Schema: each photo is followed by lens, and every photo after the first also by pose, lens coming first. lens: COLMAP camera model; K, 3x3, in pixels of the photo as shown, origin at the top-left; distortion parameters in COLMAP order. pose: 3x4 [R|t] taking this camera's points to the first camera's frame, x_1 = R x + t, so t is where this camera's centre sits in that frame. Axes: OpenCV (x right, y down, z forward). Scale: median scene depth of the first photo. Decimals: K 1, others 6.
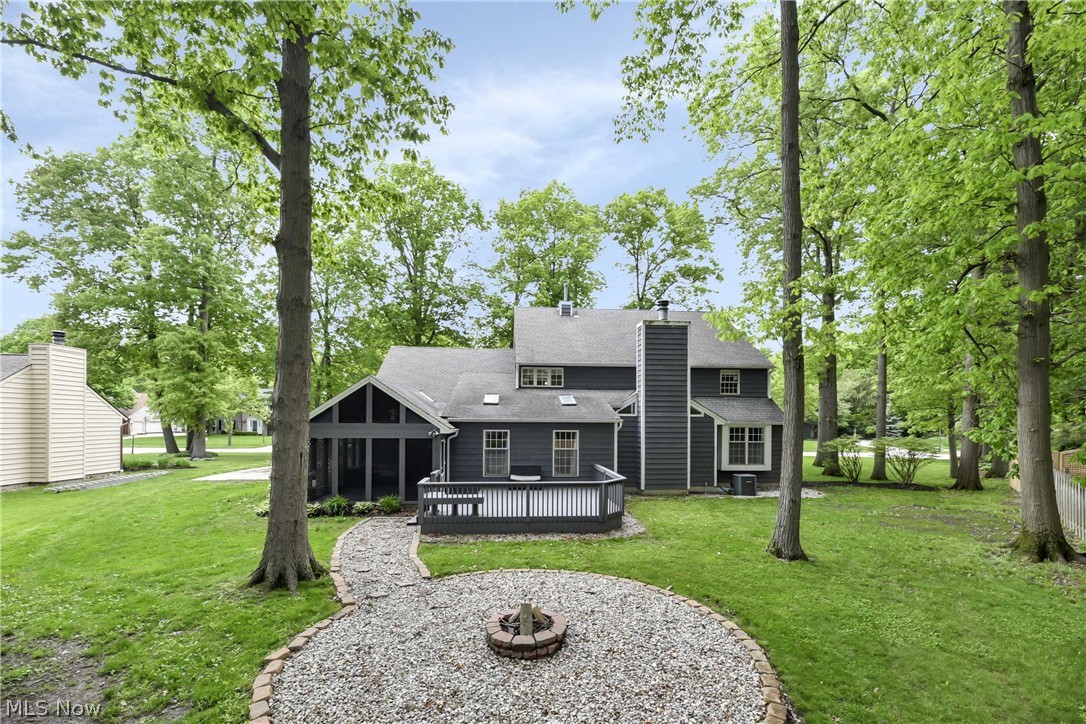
lens RADIAL K [[433.0, 0, 537.8], [0, 433.0, 416.1], [0, 0, 1]] dist [0.001398, 0.000095]
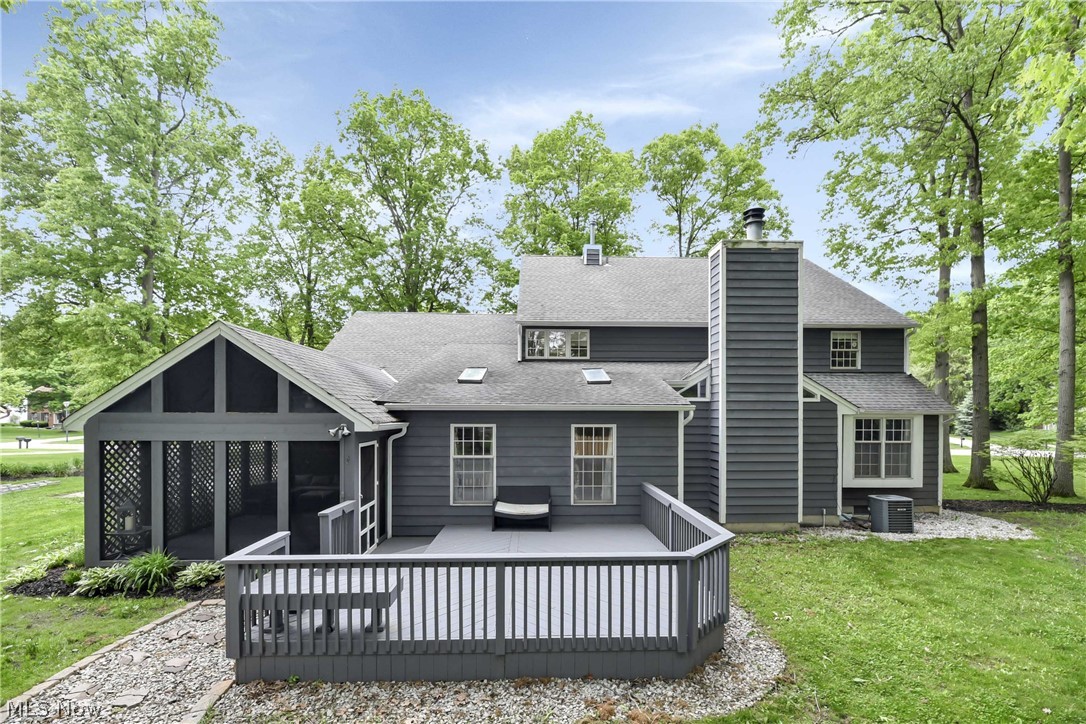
lens RADIAL K [[433.0, 0, 537.8], [0, 433.0, 416.1], [0, 0, 1]] dist [0.001398, 0.000095]
pose [[0.998068, -0.003933, -0.062012, 0.023735], [0.004866, 0.999877, 0.014891, 0.011334], [0.061946, -0.015164, 0.997964, 0.378626]]
